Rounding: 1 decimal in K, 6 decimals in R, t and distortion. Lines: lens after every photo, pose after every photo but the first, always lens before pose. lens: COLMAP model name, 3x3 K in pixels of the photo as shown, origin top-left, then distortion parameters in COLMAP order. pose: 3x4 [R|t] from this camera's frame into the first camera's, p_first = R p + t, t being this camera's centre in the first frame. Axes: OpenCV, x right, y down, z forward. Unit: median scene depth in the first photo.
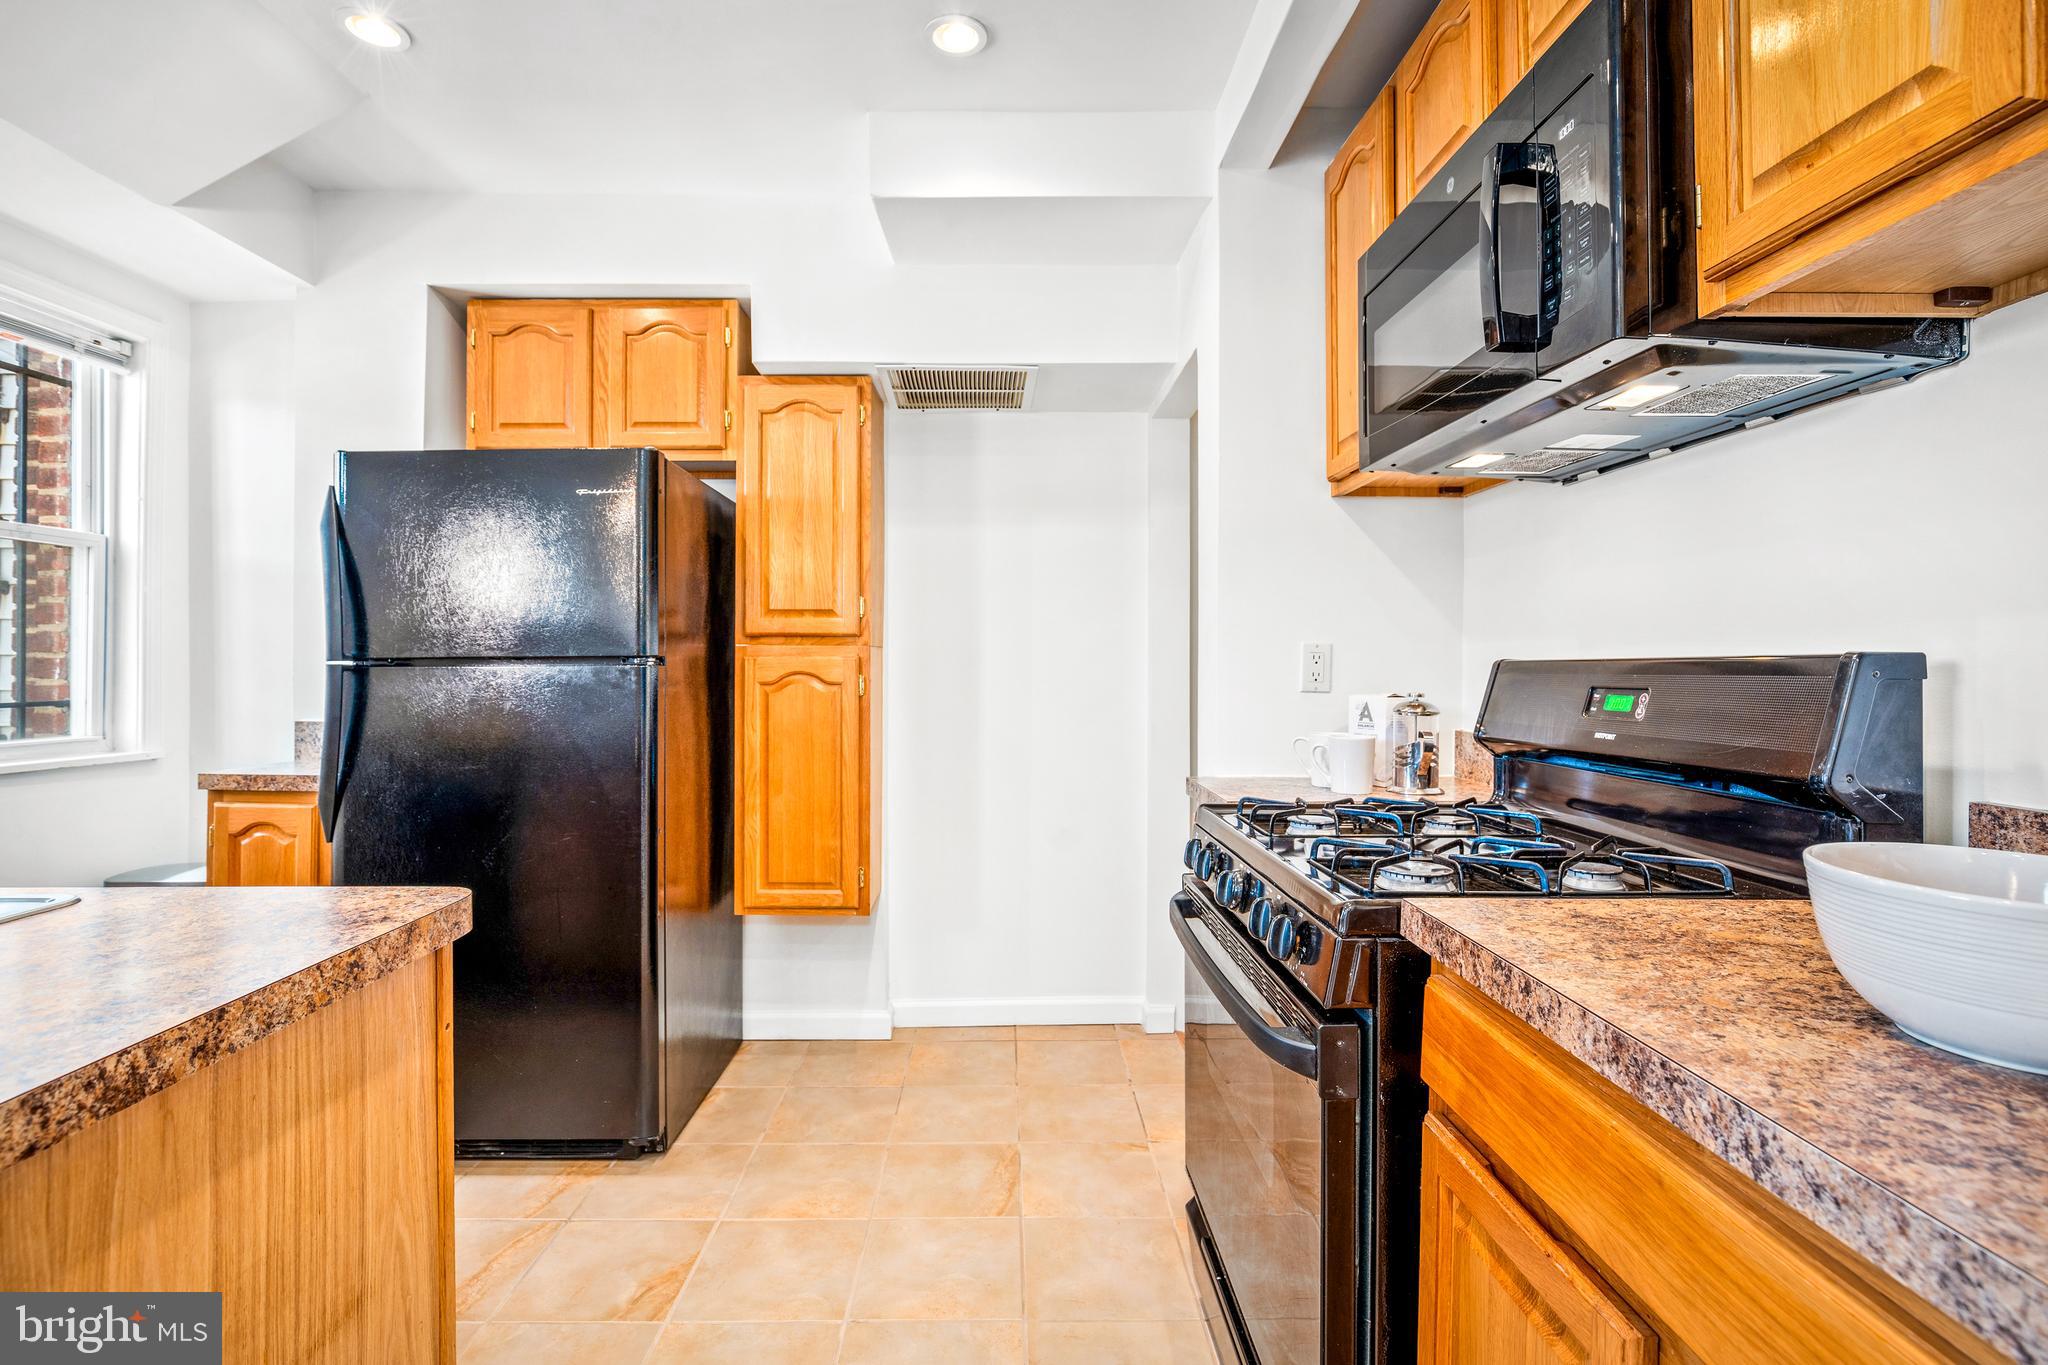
lens RADIAL K [[952.3, 0, 1006.8], [0, 952.3, 653.0], [0, 0, 1]] dist [-0.013395, 0.001131]
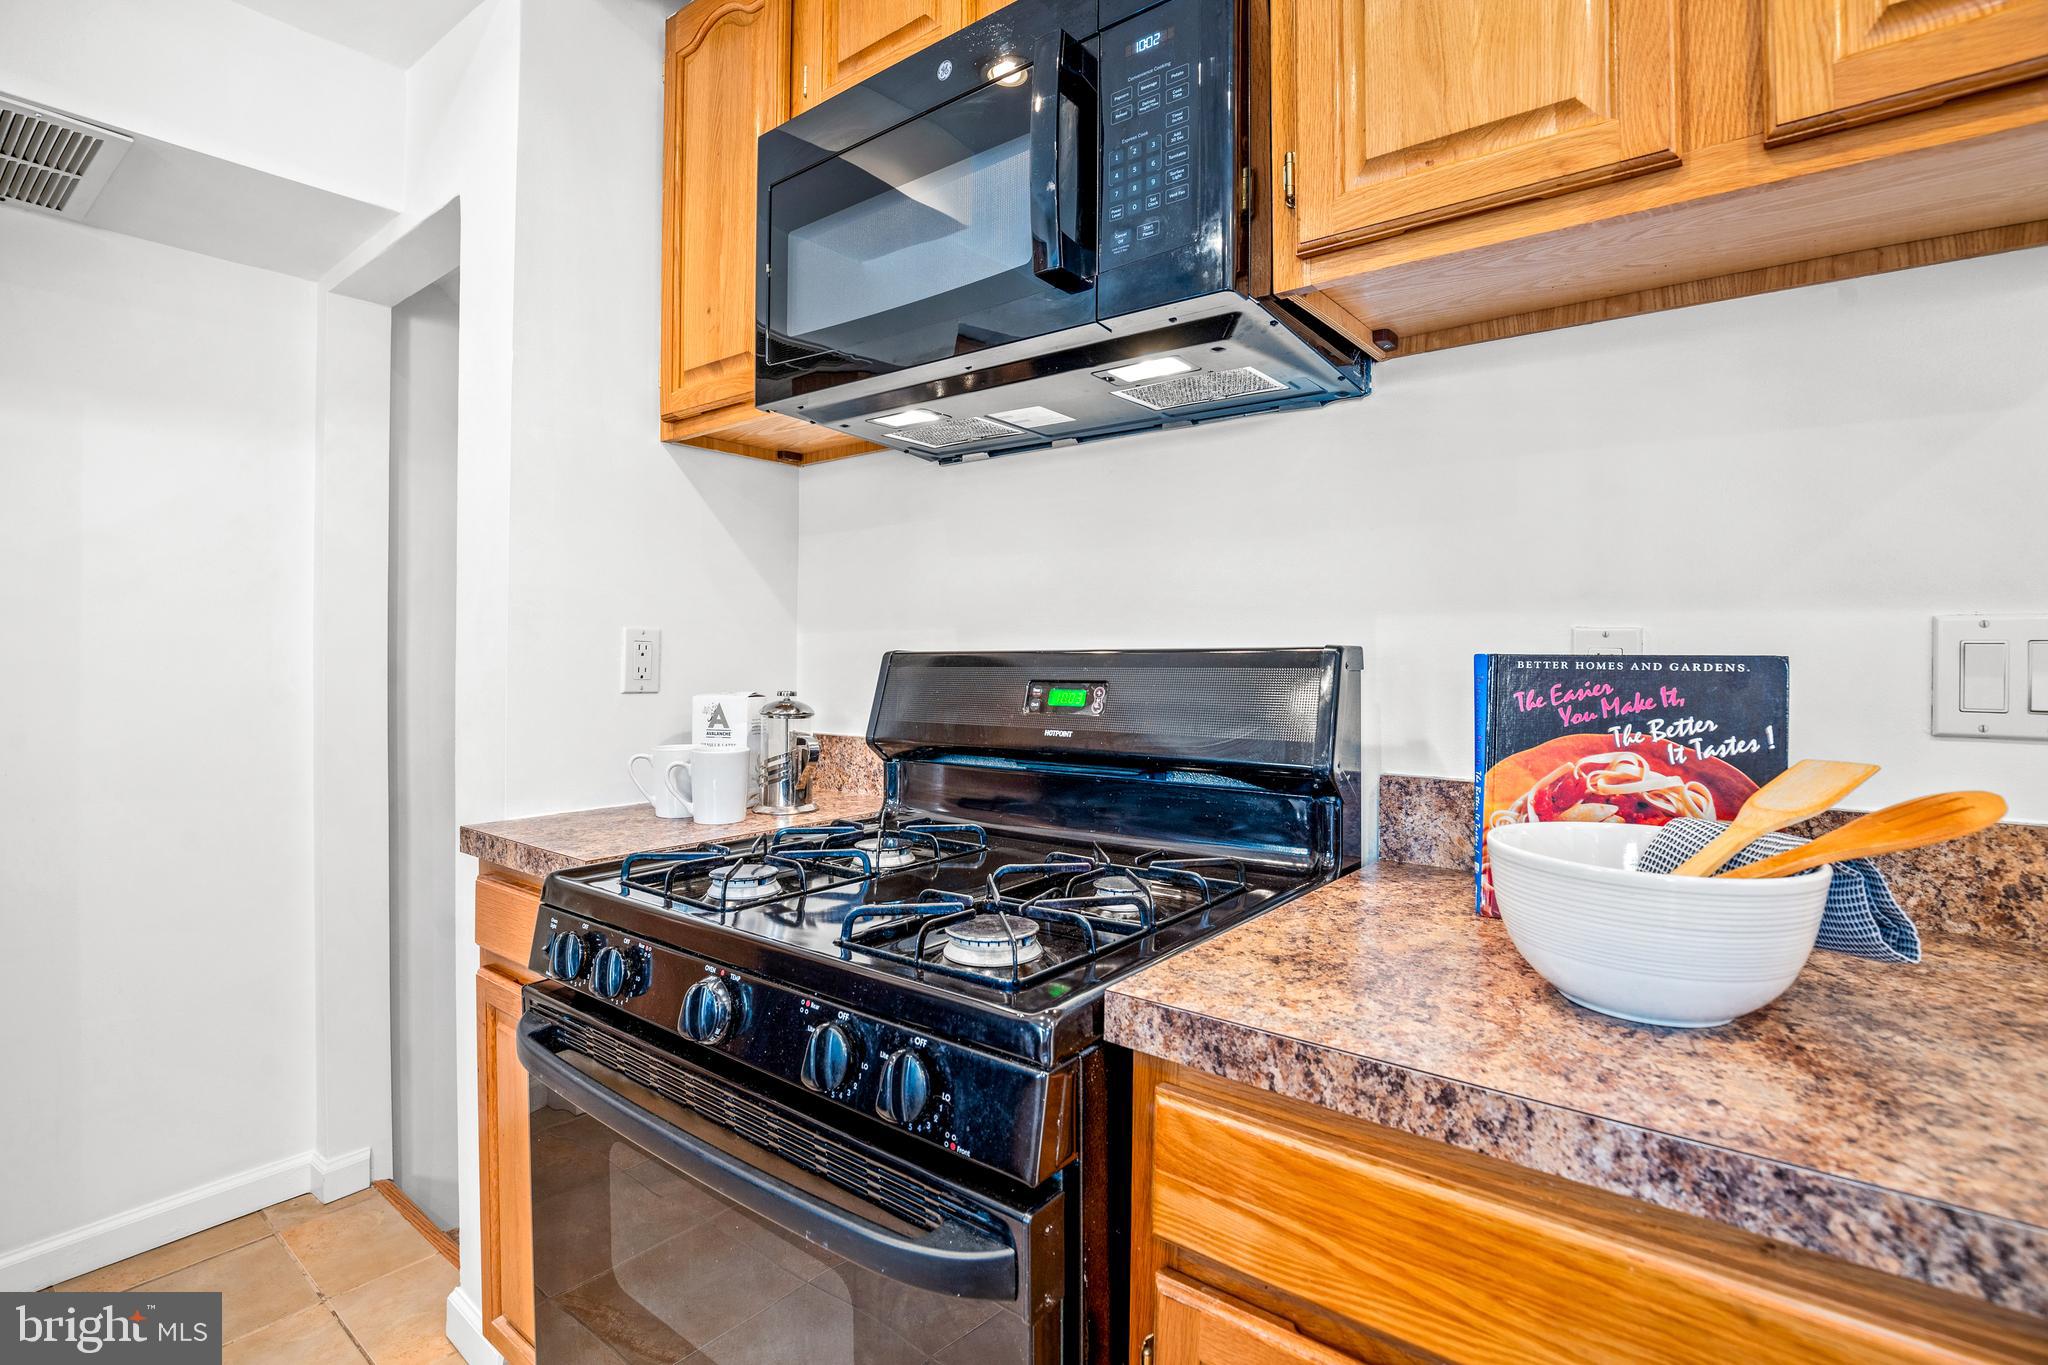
lens RADIAL K [[964.3, 0, 1024.3], [0, 964.3, 650.8], [0, 0, 1]] dist [-0.037911, 0.008002]
pose [[0.626351, 0.001048, 0.779541, -0.224769], [-0.008182, 0.999953, 0.005230, 0.002632], [-0.779499, -0.009654, 0.626330, 0.748303]]
